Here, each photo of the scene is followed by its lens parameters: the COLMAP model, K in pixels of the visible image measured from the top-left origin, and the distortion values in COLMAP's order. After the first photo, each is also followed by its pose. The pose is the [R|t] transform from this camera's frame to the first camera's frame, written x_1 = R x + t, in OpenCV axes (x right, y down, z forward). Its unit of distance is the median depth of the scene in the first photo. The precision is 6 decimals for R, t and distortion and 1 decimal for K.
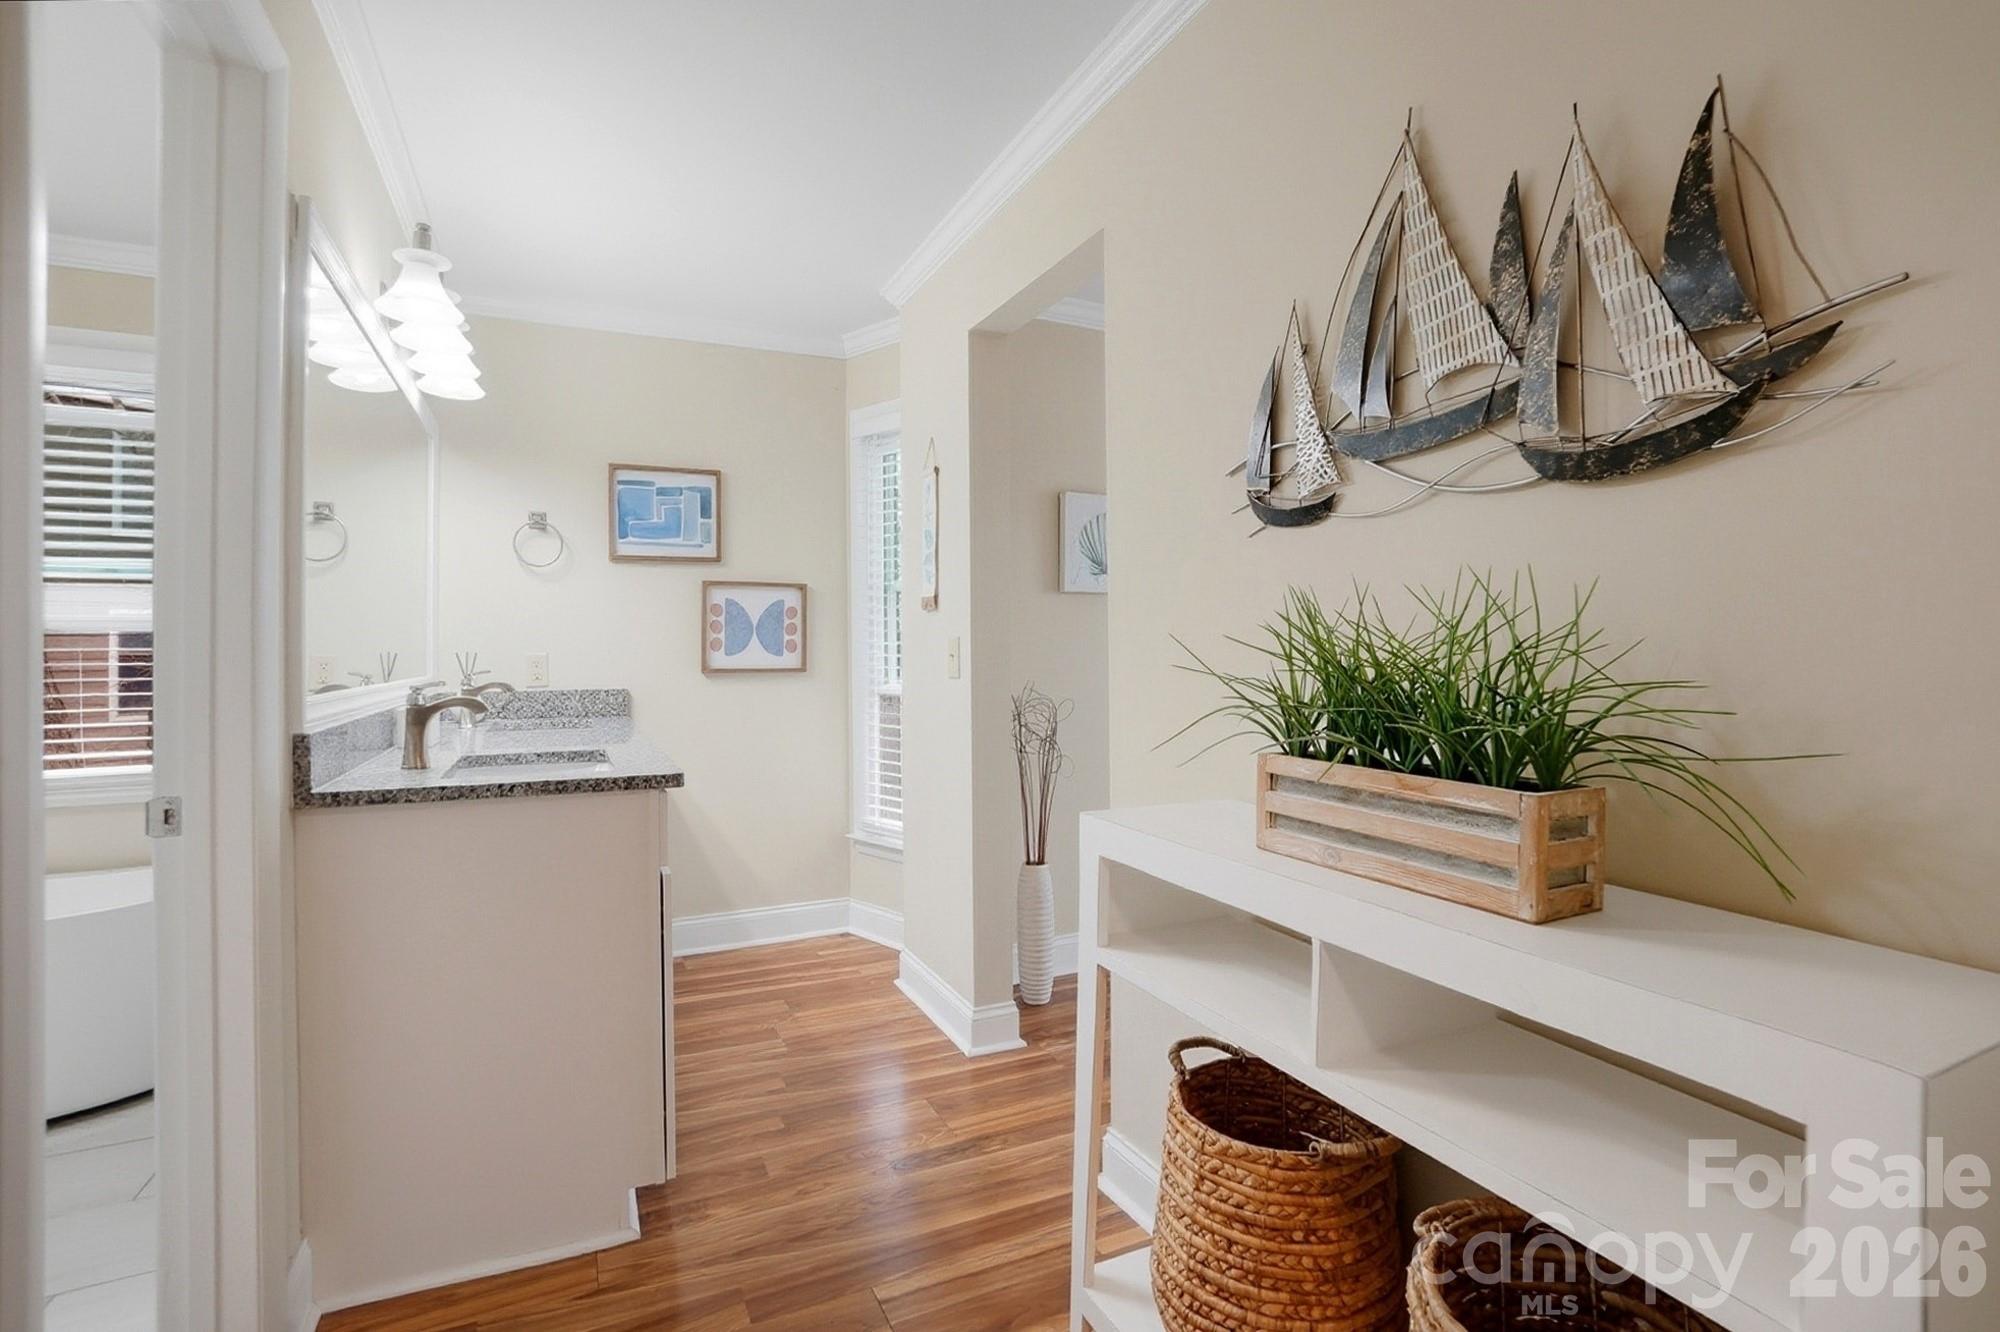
lens RADIAL K [[900.6, 0, 991.0], [0, 900.6, 651.4], [0, 0, 1]] dist [-0.065572, 0.022850]
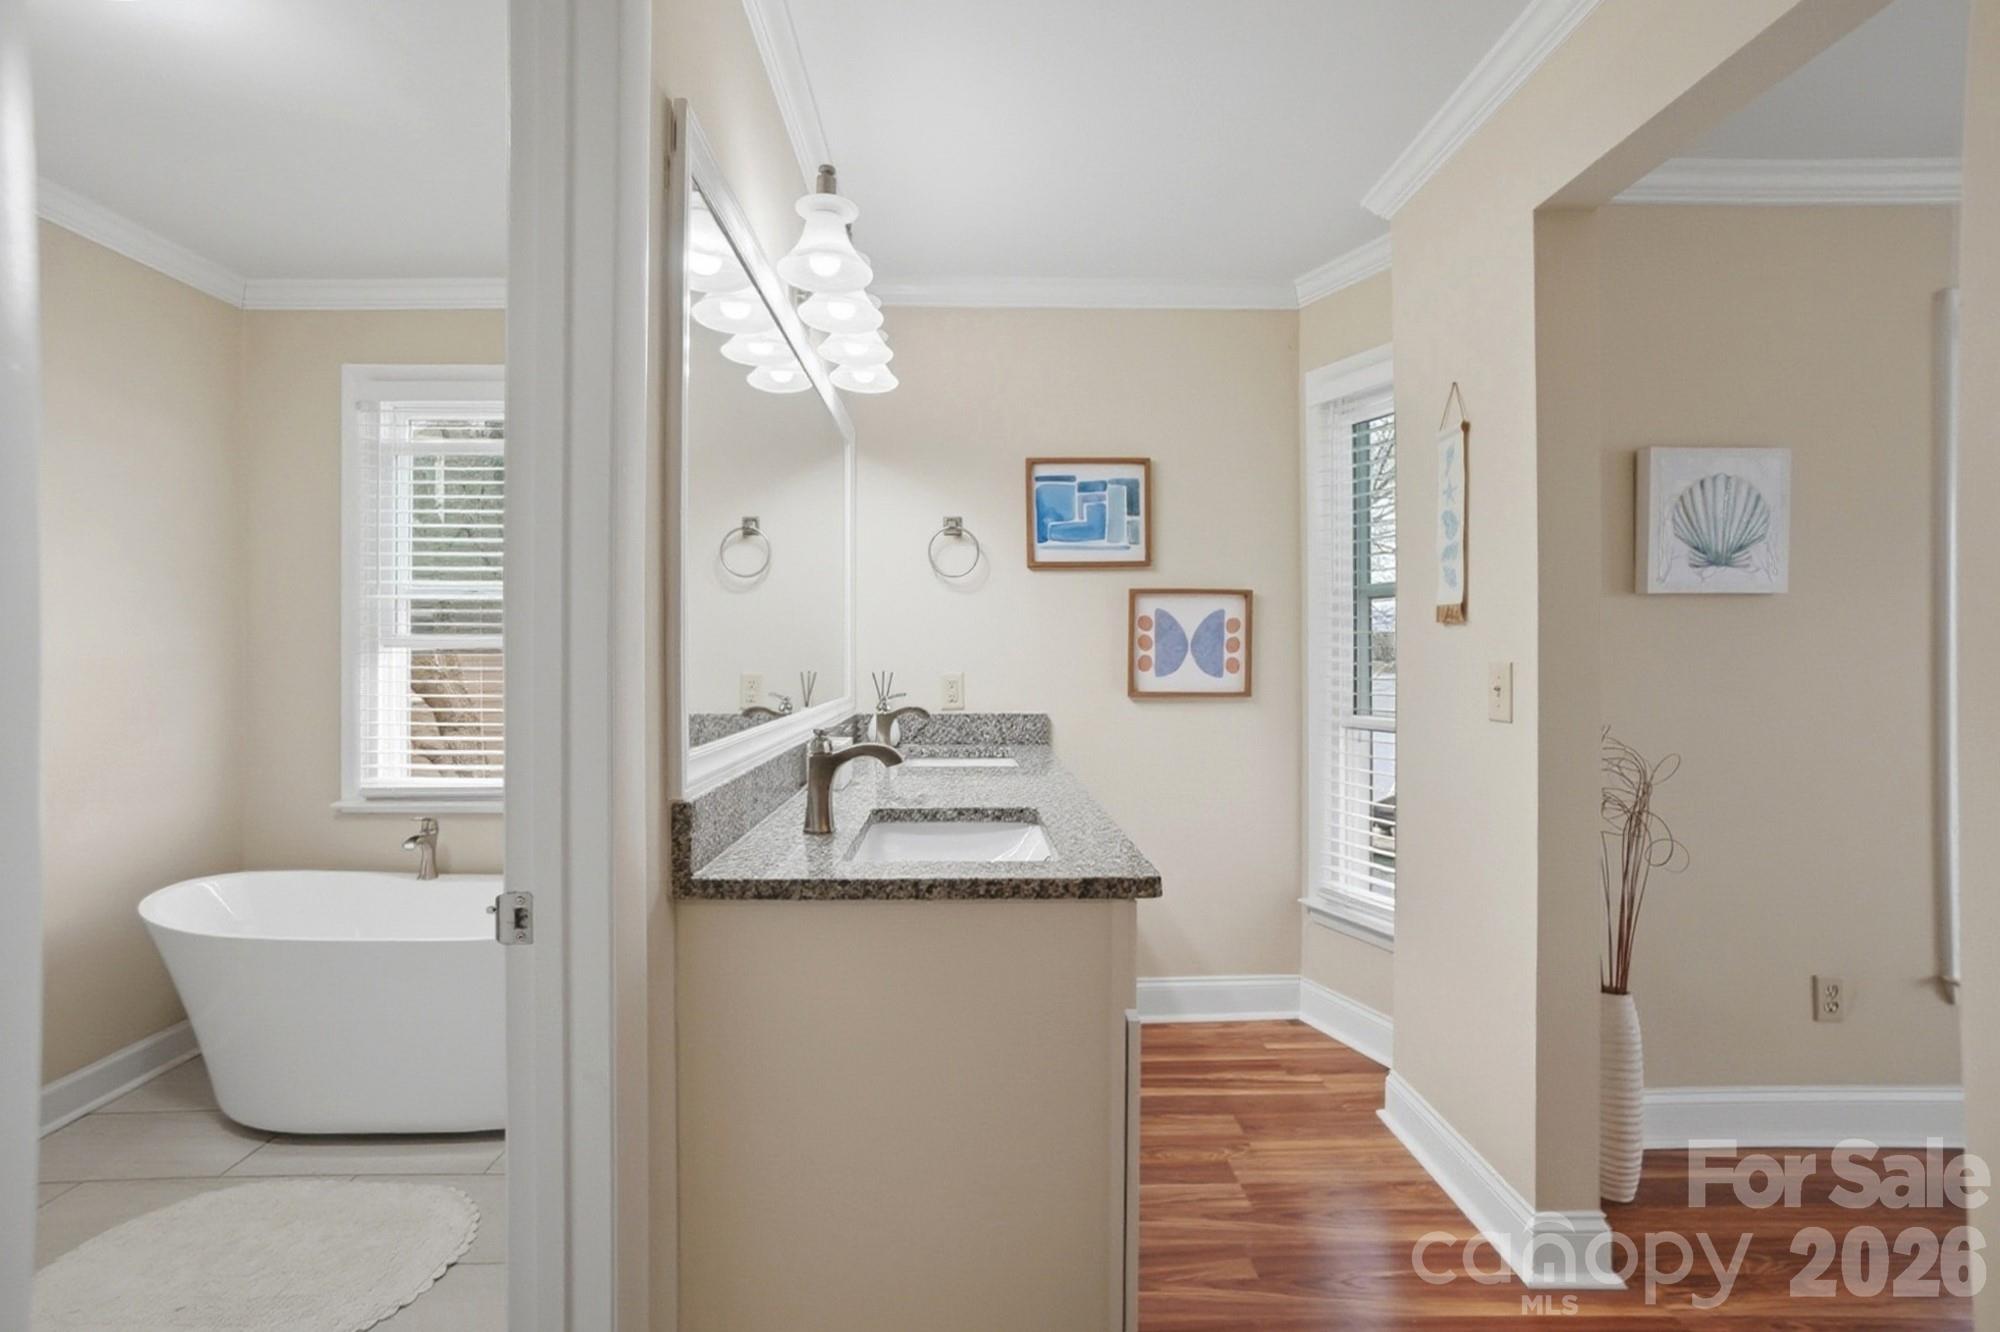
lens RADIAL K [[900.6, 0, 991.0], [0, 900.6, 651.4], [0, 0, 1]] dist [-0.065572, 0.022850]
pose [[0.912293, 0.001627, -0.409535, -0.105451], [-0.003900, 0.999981, -0.004713, -0.016847], [0.409520, 0.005897, 0.912282, 0.188188]]
